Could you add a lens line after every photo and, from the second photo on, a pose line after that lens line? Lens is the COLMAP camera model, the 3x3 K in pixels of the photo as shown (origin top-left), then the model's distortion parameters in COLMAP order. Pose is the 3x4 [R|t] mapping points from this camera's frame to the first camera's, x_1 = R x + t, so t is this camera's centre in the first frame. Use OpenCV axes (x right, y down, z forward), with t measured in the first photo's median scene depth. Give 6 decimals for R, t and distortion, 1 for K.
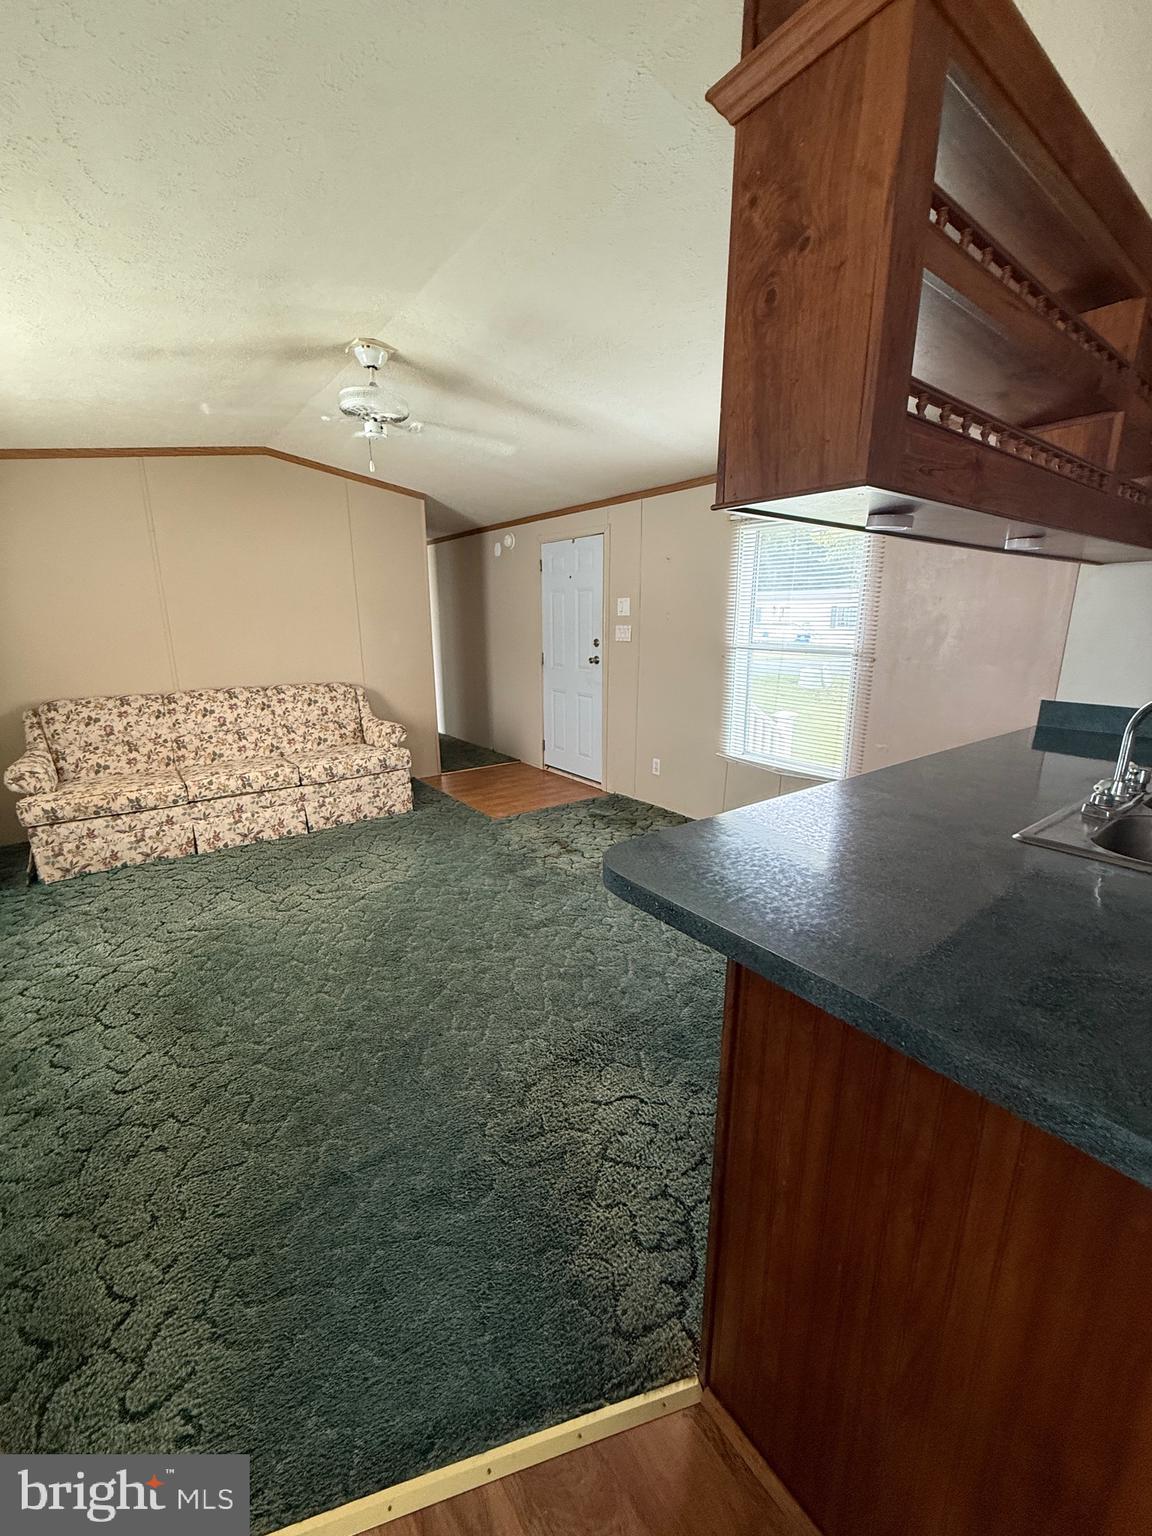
lens RADIAL K [[612.1, 0, 575.2], [0, 612.1, 766.3], [0, 0, 1]] dist [0.001995, -0.000390]
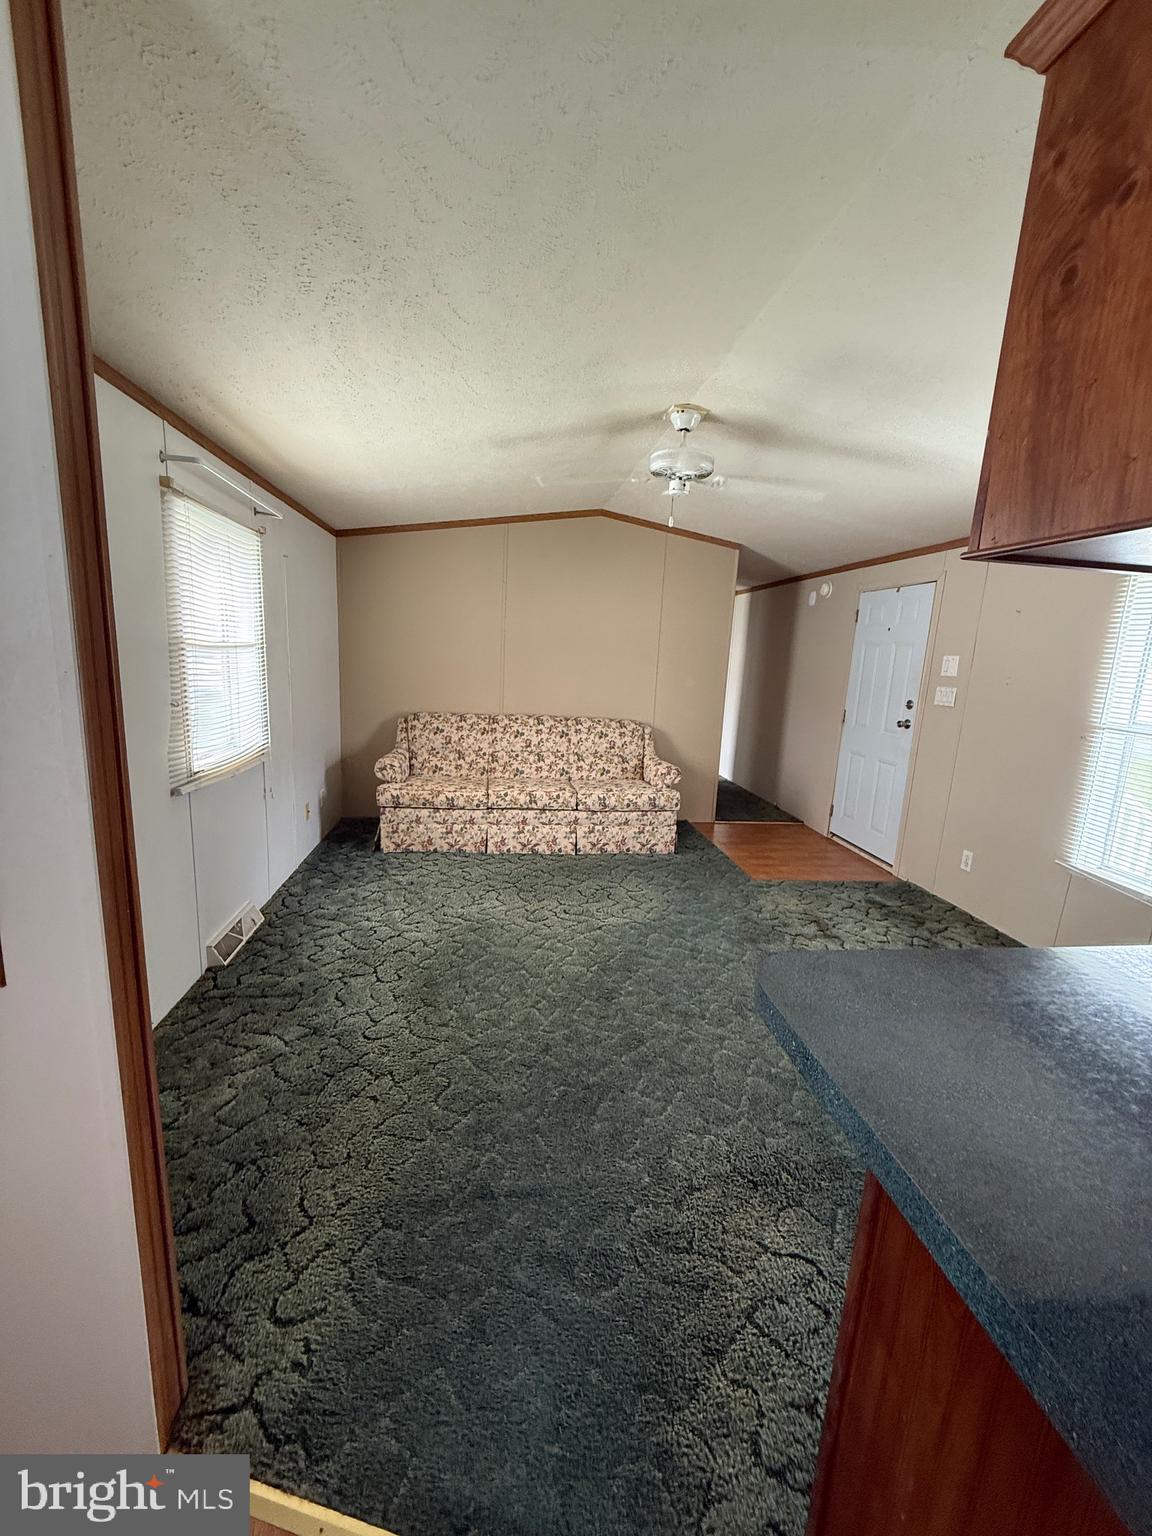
lens RADIAL K [[612.1, 0, 575.2], [0, 612.1, 766.3], [0, 0, 1]] dist [0.001995, -0.000390]
pose [[0.870870, 0.135899, -0.472354, 0.056909], [-0.168313, 0.985369, -0.026820, -0.016516], [0.461798, 0.102860, 0.881001, 0.034227]]
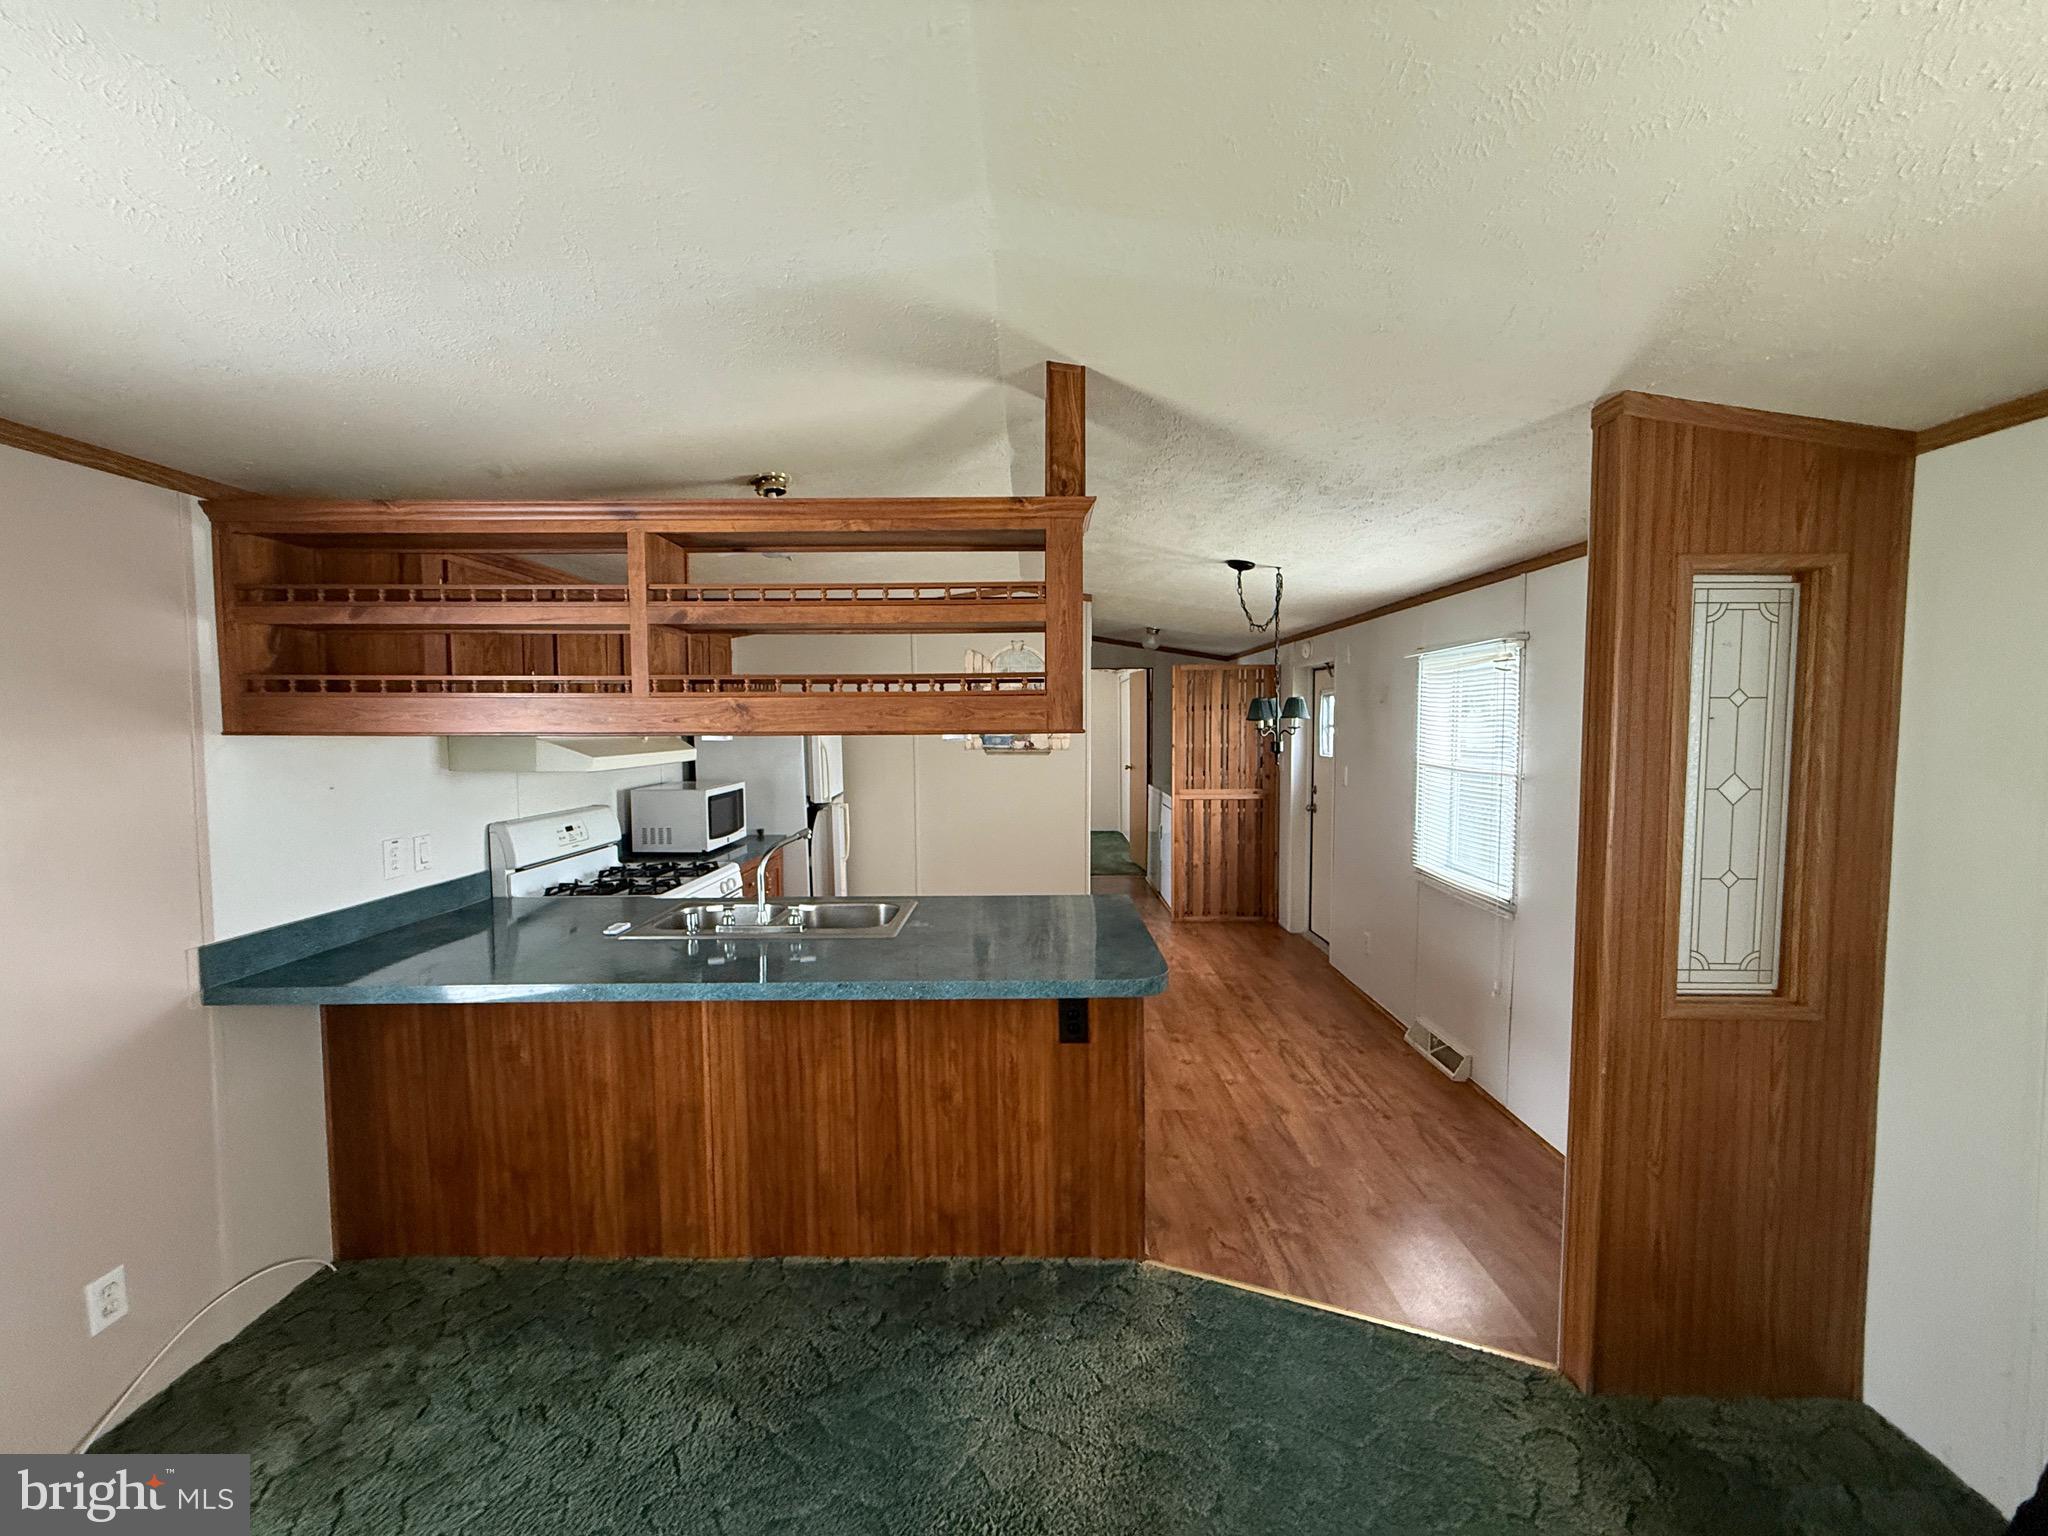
lens RADIAL K [[812.1, 0, 1022.3], [0, 812.1, 768.7], [0, 0, 1]] dist [0.000464, -0.000112]
pose [[-0.790208, -0.026271, 0.612276, -0.245397], [0.154171, 0.958428, 0.240098, -0.237323], [-0.593130, 0.284123, -0.753307, 0.741092]]
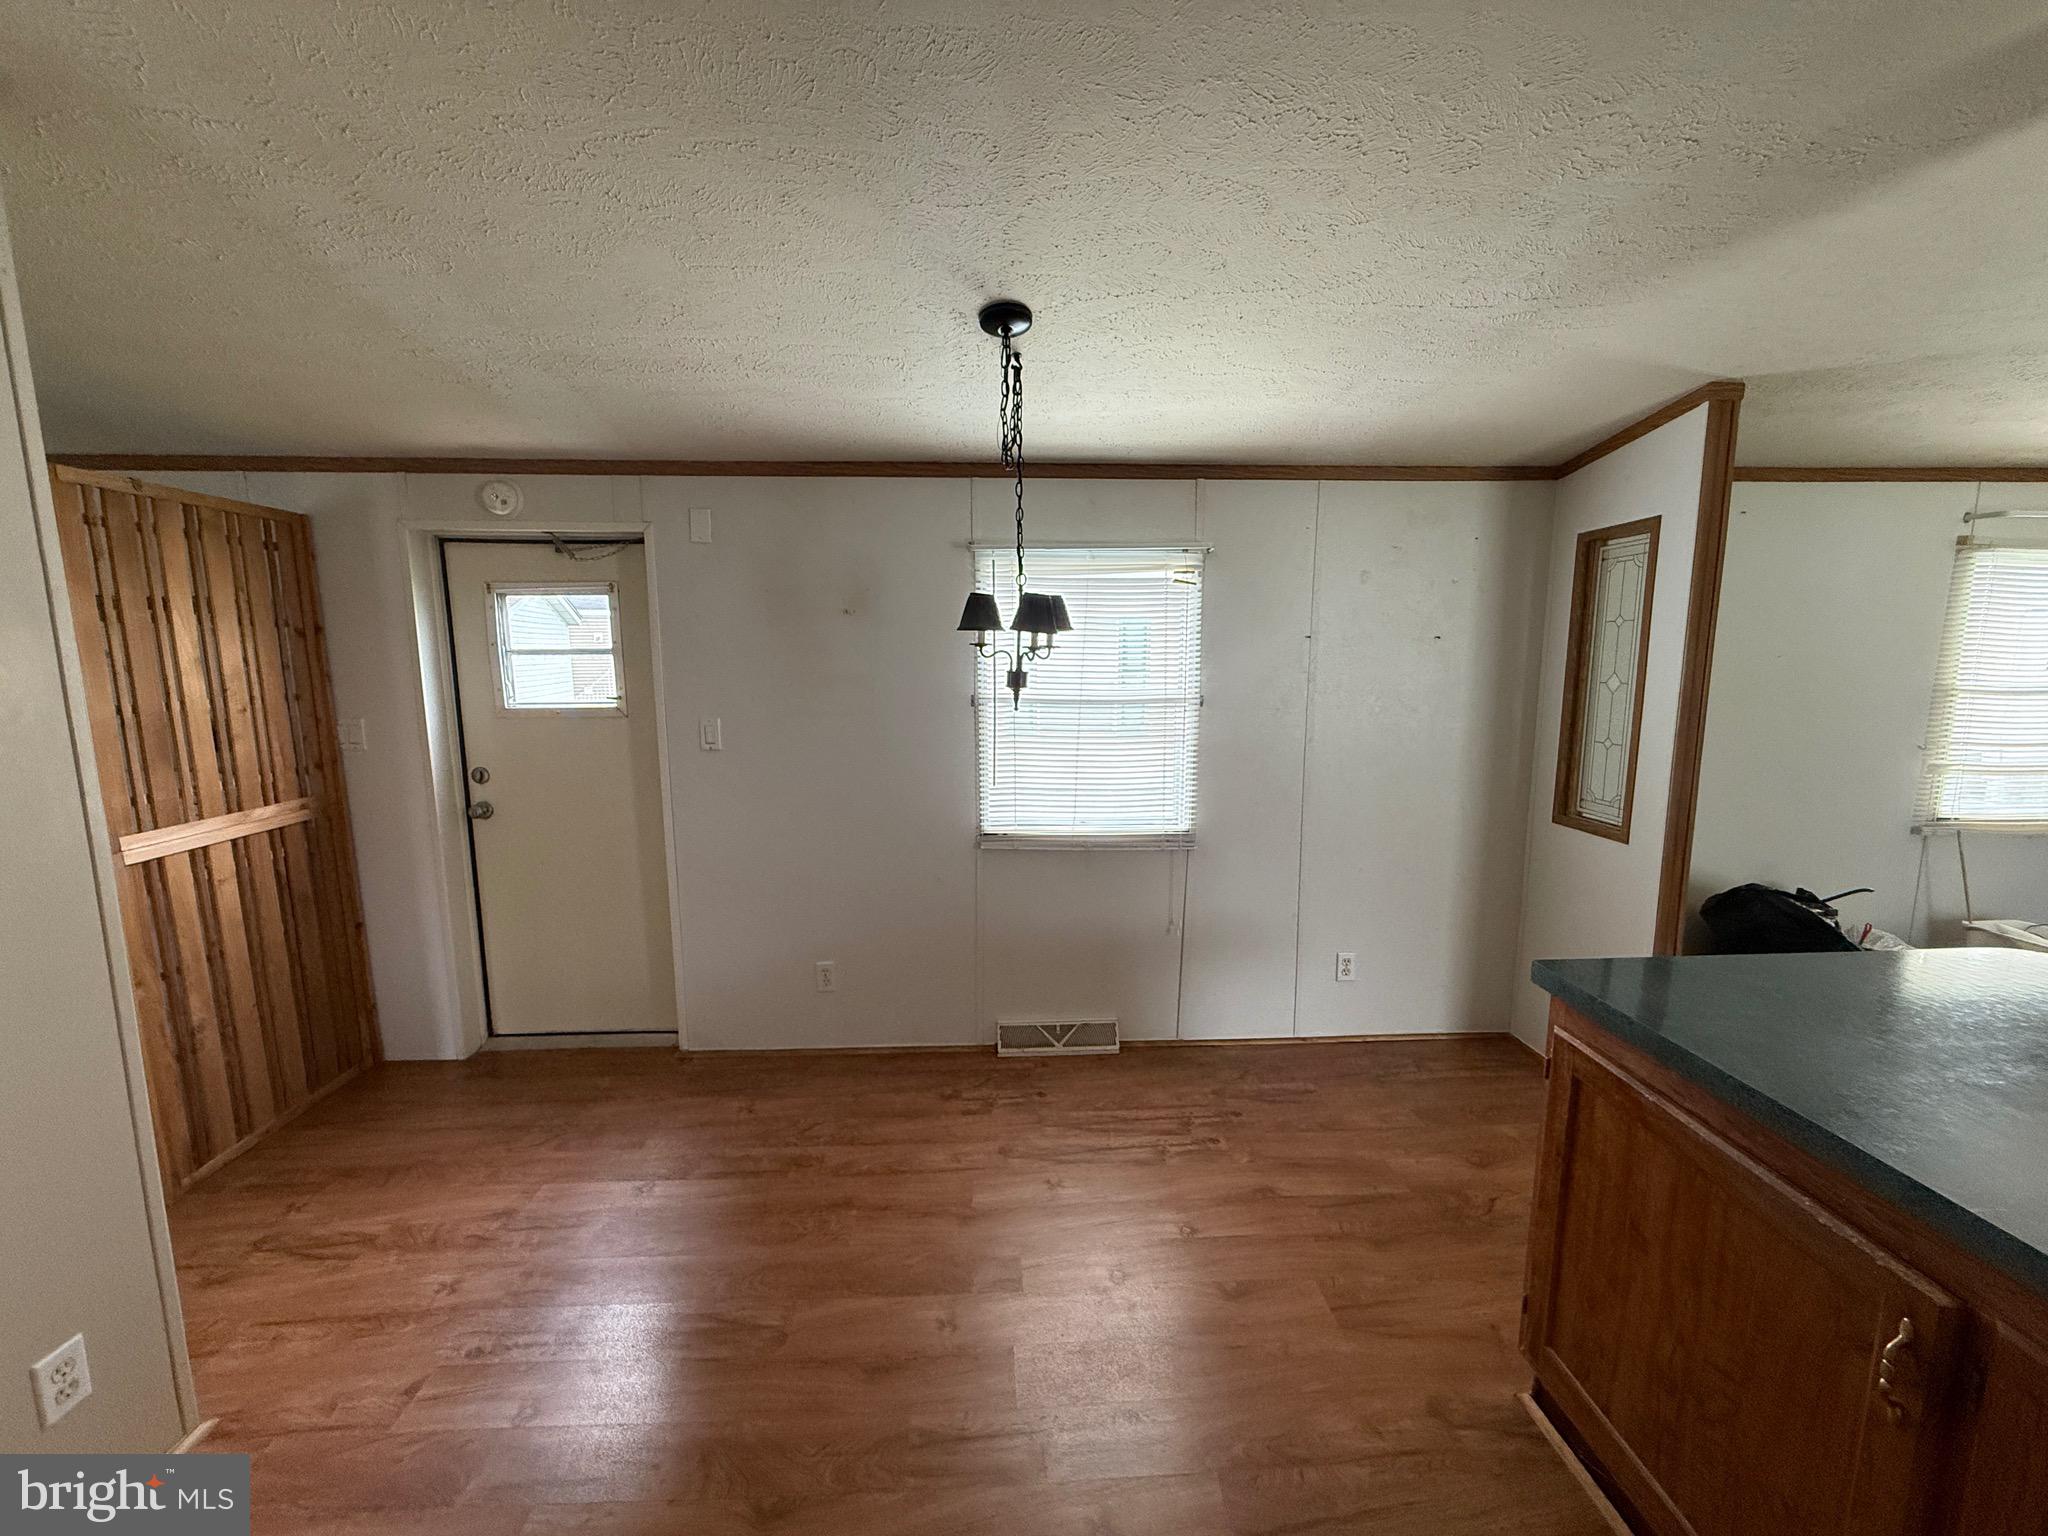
lens RADIAL K [[815.0, 0, 1024.0], [0, 815.0, 768.0], [0, 0, 1]] dist [0.001675, -0.000253]
pose [[-0.568868, 0.120949, -0.813487, 0.651264], [-0.187881, 0.943859, 0.271717, -0.063285], [0.800681, 0.307410, -0.514208, 0.076257]]
